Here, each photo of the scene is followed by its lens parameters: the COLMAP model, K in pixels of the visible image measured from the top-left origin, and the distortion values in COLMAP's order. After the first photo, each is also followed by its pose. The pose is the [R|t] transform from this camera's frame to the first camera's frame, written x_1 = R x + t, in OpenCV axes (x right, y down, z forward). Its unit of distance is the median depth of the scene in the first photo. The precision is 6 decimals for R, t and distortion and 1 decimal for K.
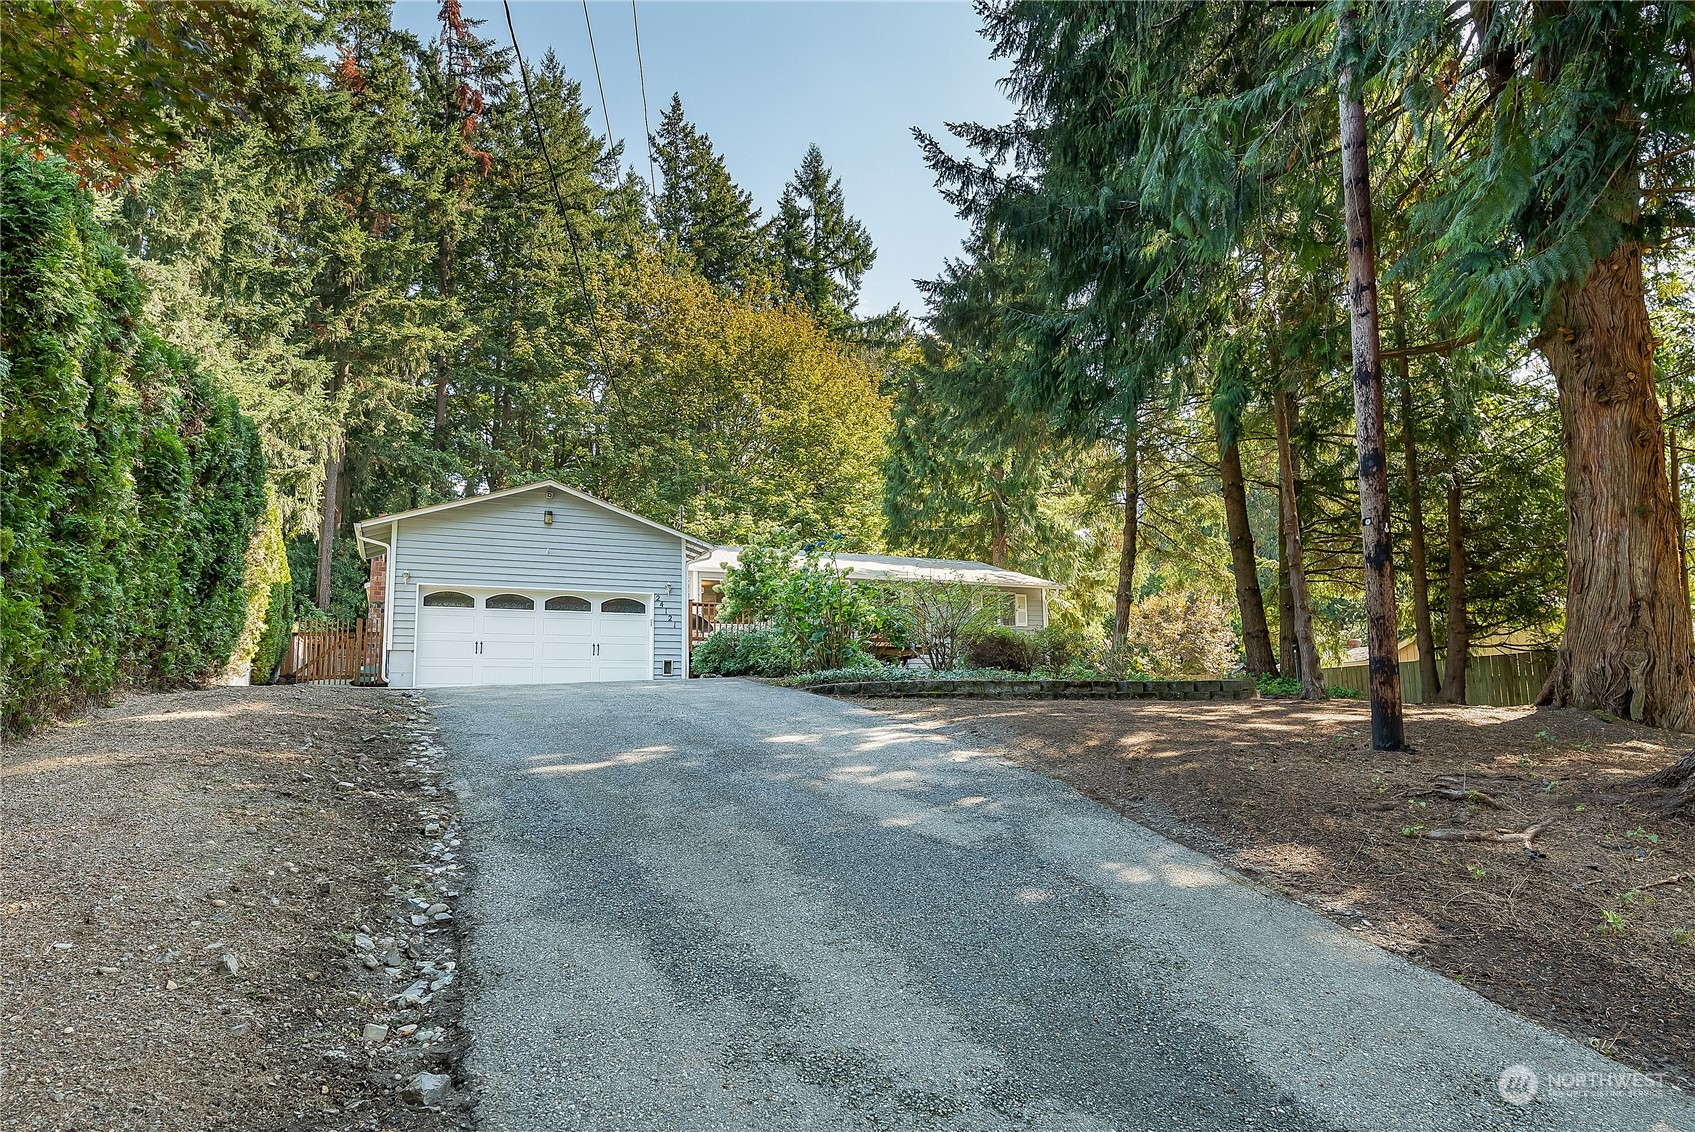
lens RADIAL K [[1001.4, 0, 846.5], [0, 1001.4, 540.2], [0, 0, 1]] dist [-0.013389, 0.000954]
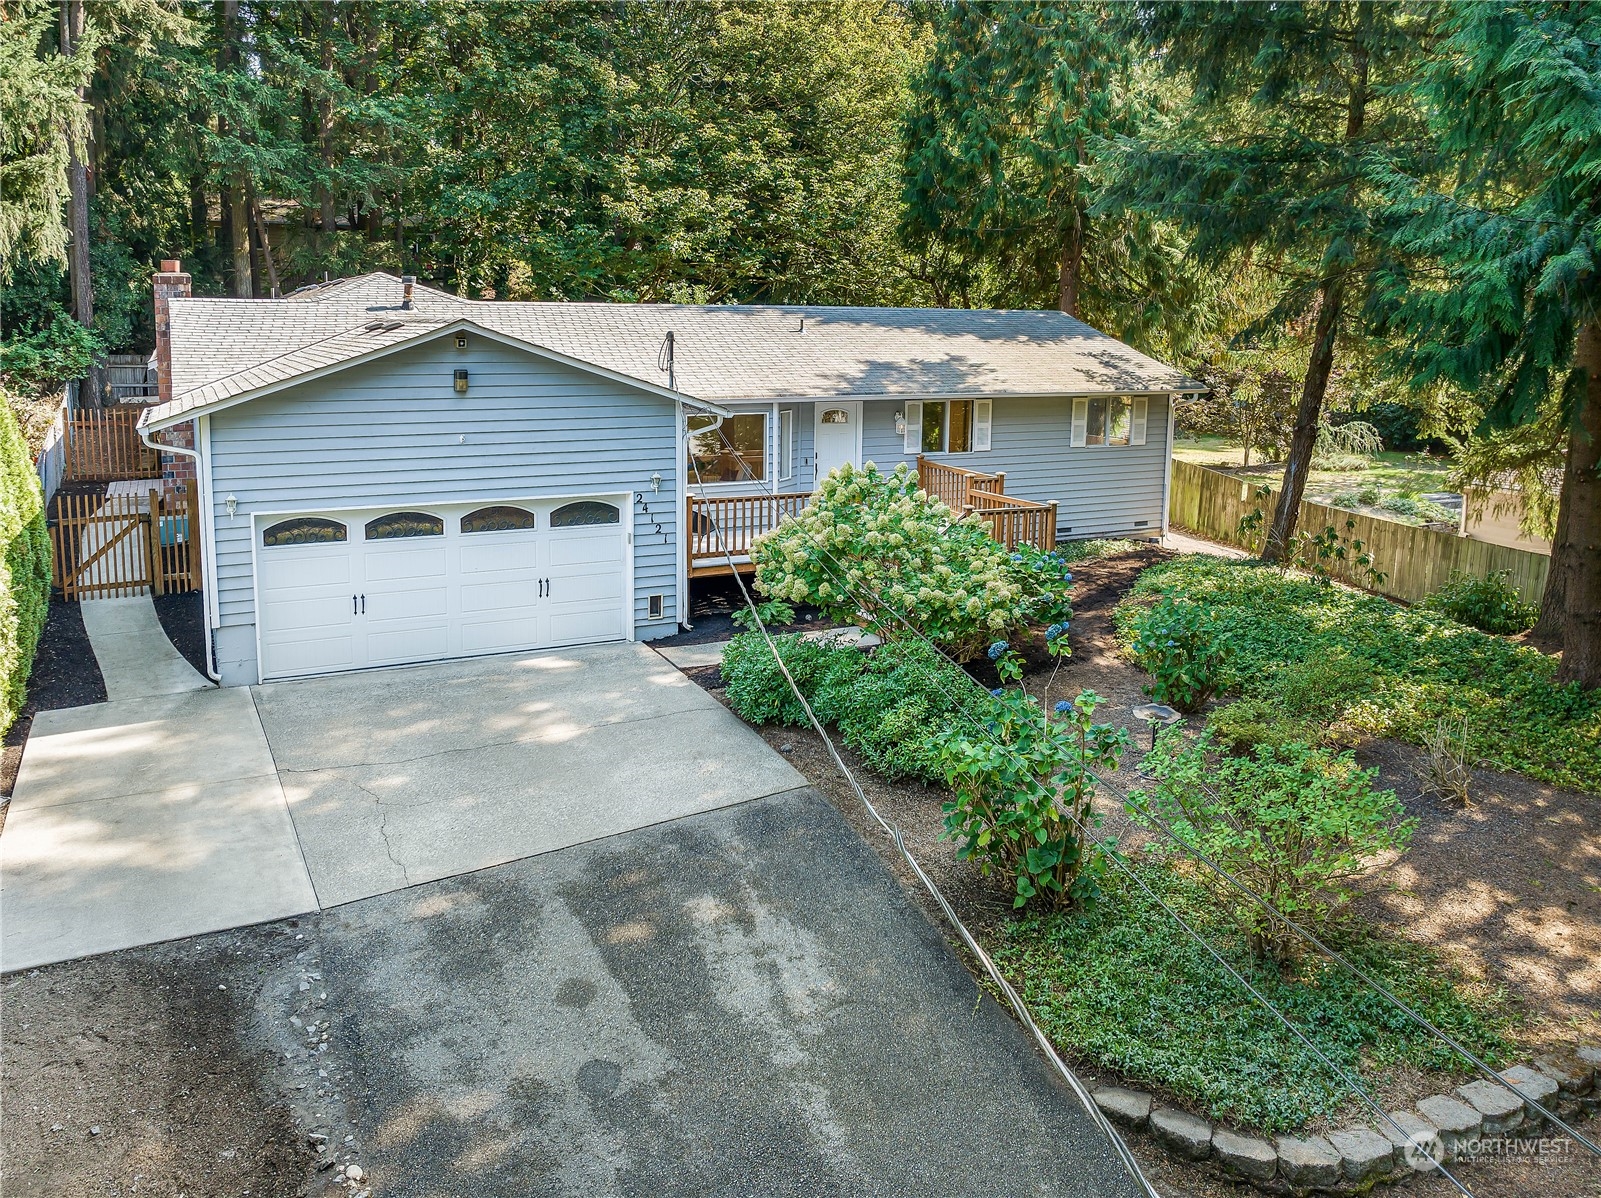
lens RADIAL K [[1264.5, 0, 803.4], [0, 1264.5, 466.9], [0, 0, 1]] dist [-0.051927, -0.010426]
pose [[0.998437, 0.033077, 0.045060, -0.068644], [-0.044748, 0.956068, 0.289708, -0.105793], [-0.033498, -0.291272, 0.956054, 0.144362]]
